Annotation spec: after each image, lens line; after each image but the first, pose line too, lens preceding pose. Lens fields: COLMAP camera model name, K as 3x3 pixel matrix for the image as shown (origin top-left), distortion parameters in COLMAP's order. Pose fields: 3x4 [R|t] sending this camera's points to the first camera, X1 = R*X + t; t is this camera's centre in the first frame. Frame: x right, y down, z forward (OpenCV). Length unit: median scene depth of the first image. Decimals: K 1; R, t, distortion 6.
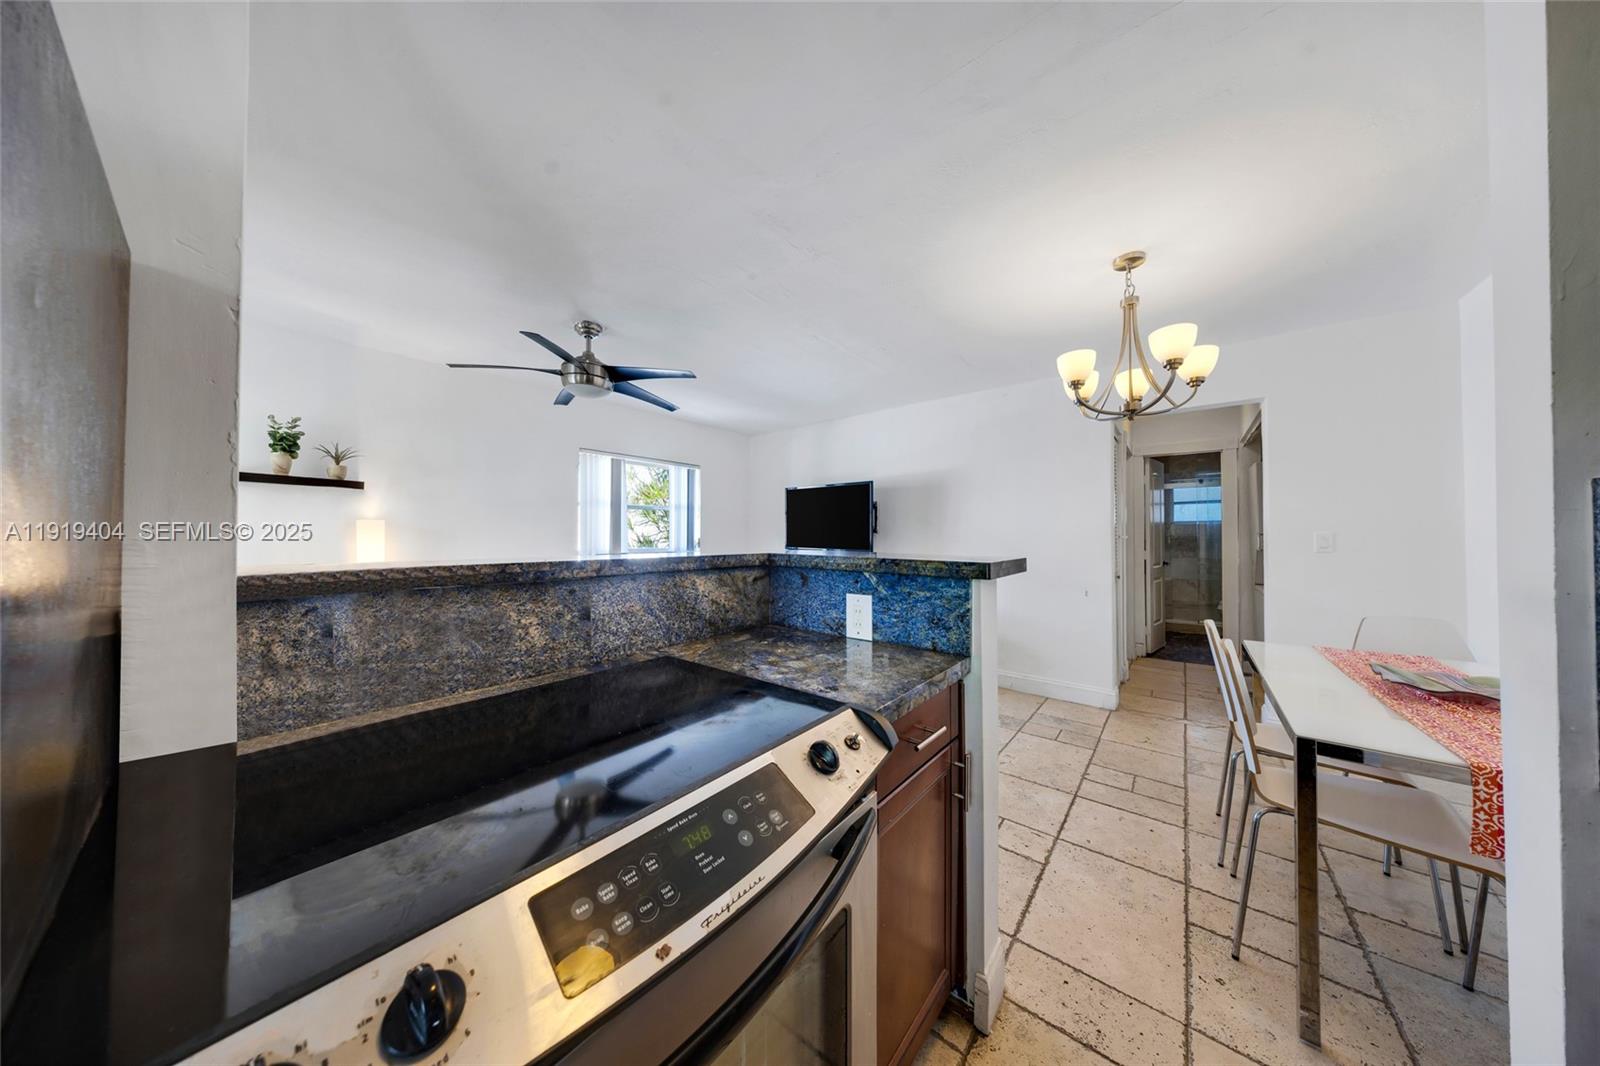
lens RADIAL K [[464.4, 0, 799.8], [0, 464.4, 535.8], [0, 0, 1]] dist [0.003743, -0.000342]
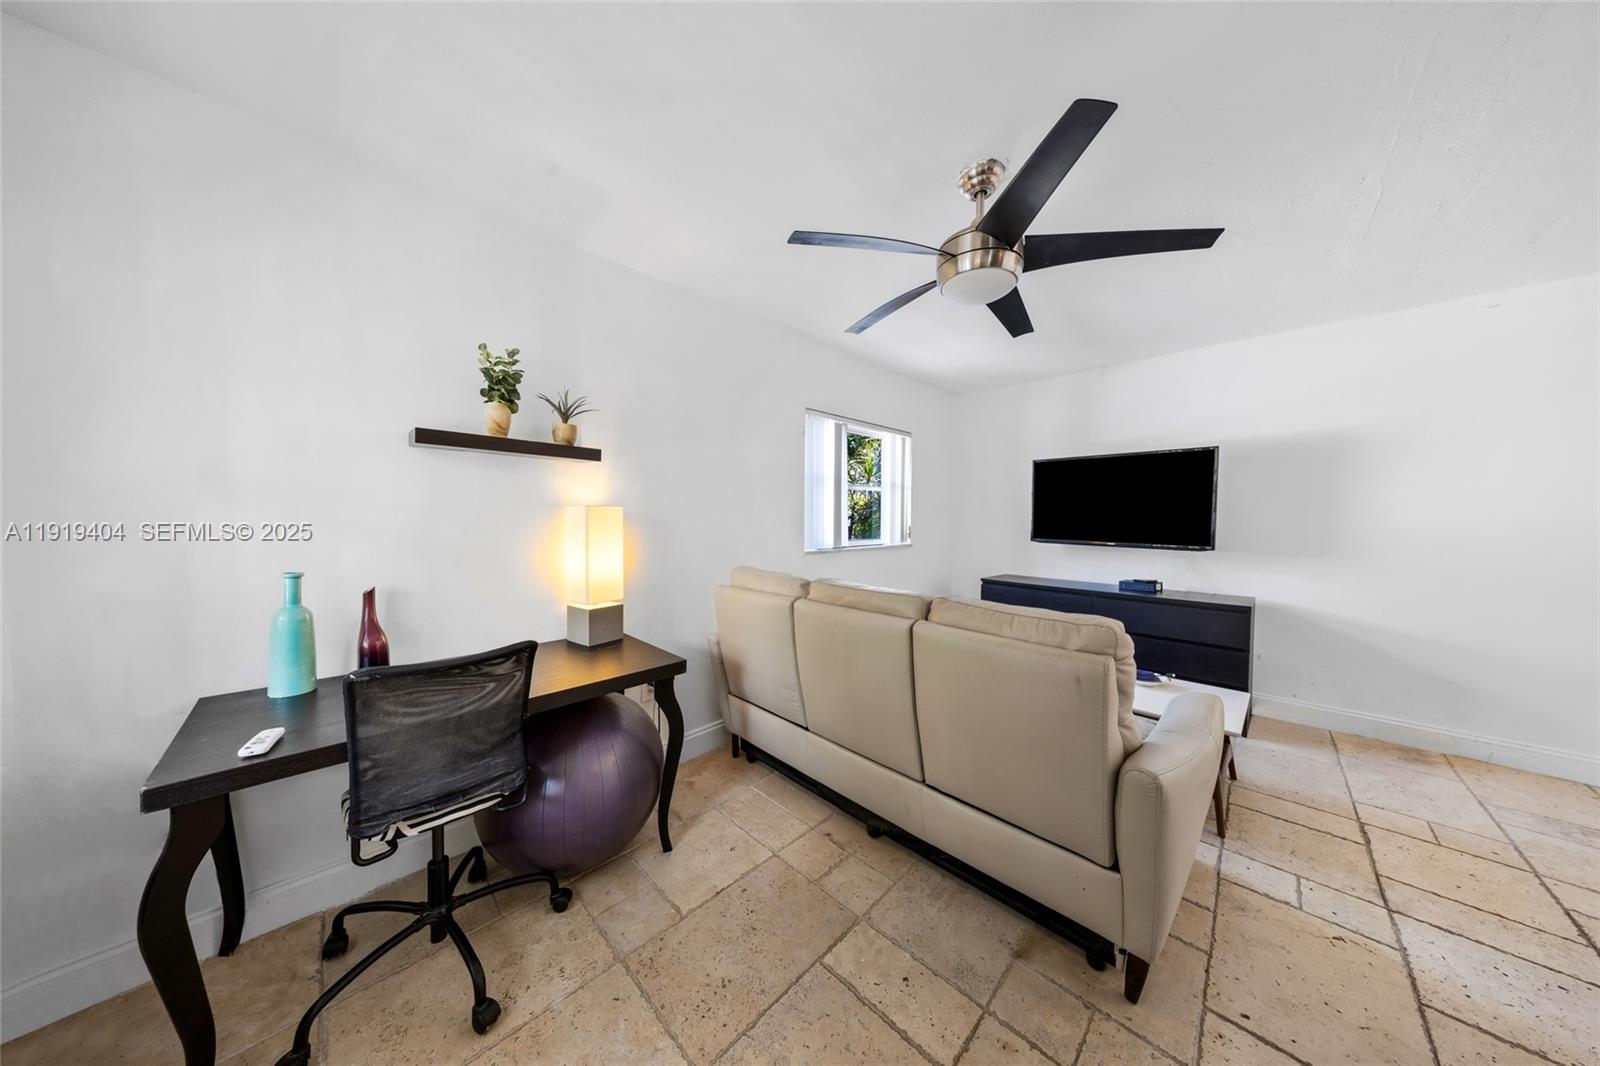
lens RADIAL K [[464.4, 0, 808.5], [0, 464.4, 534.3], [0, 0, 1]] dist [0.003743, -0.000342]
pose [[0.996054, 0.002272, -0.088720, -0.625284], [0.001037, 0.999306, 0.037235, -0.018790], [0.088743, -0.037180, 0.995360, 0.387697]]
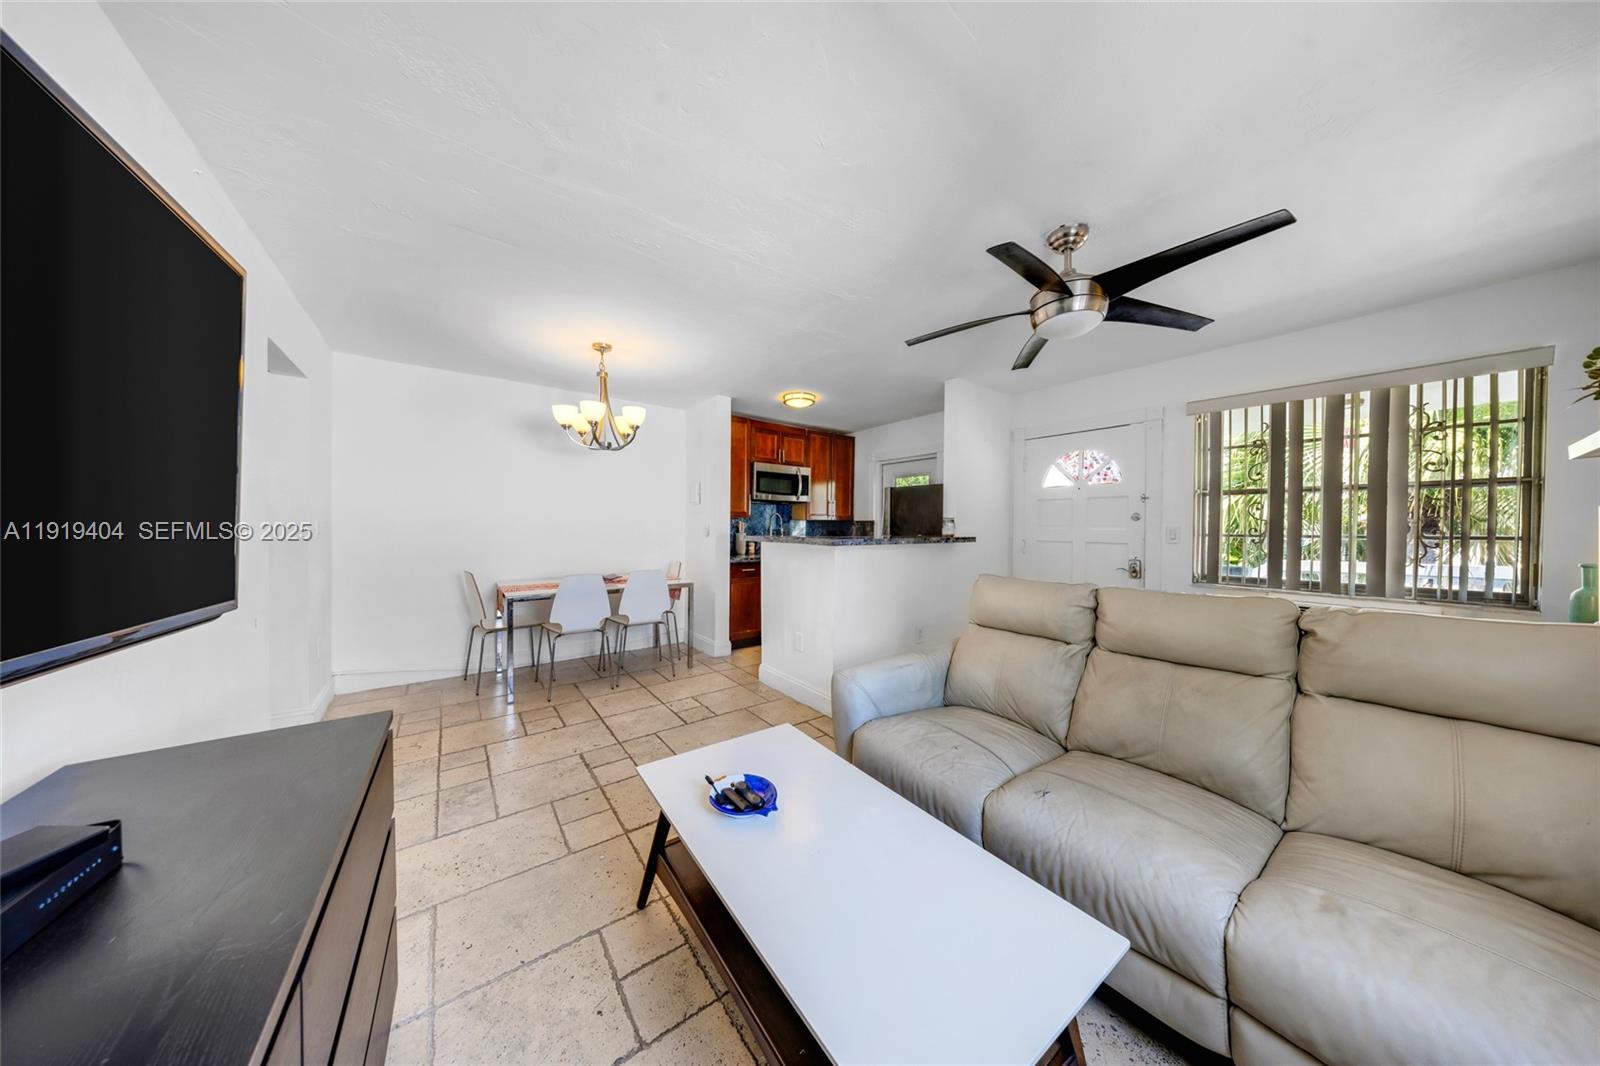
lens RADIAL K [[464.4, 0, 794.9], [0, 464.4, 533.2], [0, 0, 1]] dist [0.003743, -0.000342]
pose [[-0.970677, -0.010851, 0.240143, -0.228046], [-0.007722, 0.999873, 0.013969, -0.004253], [-0.240264, 0.011705, -0.970637, 1.831330]]
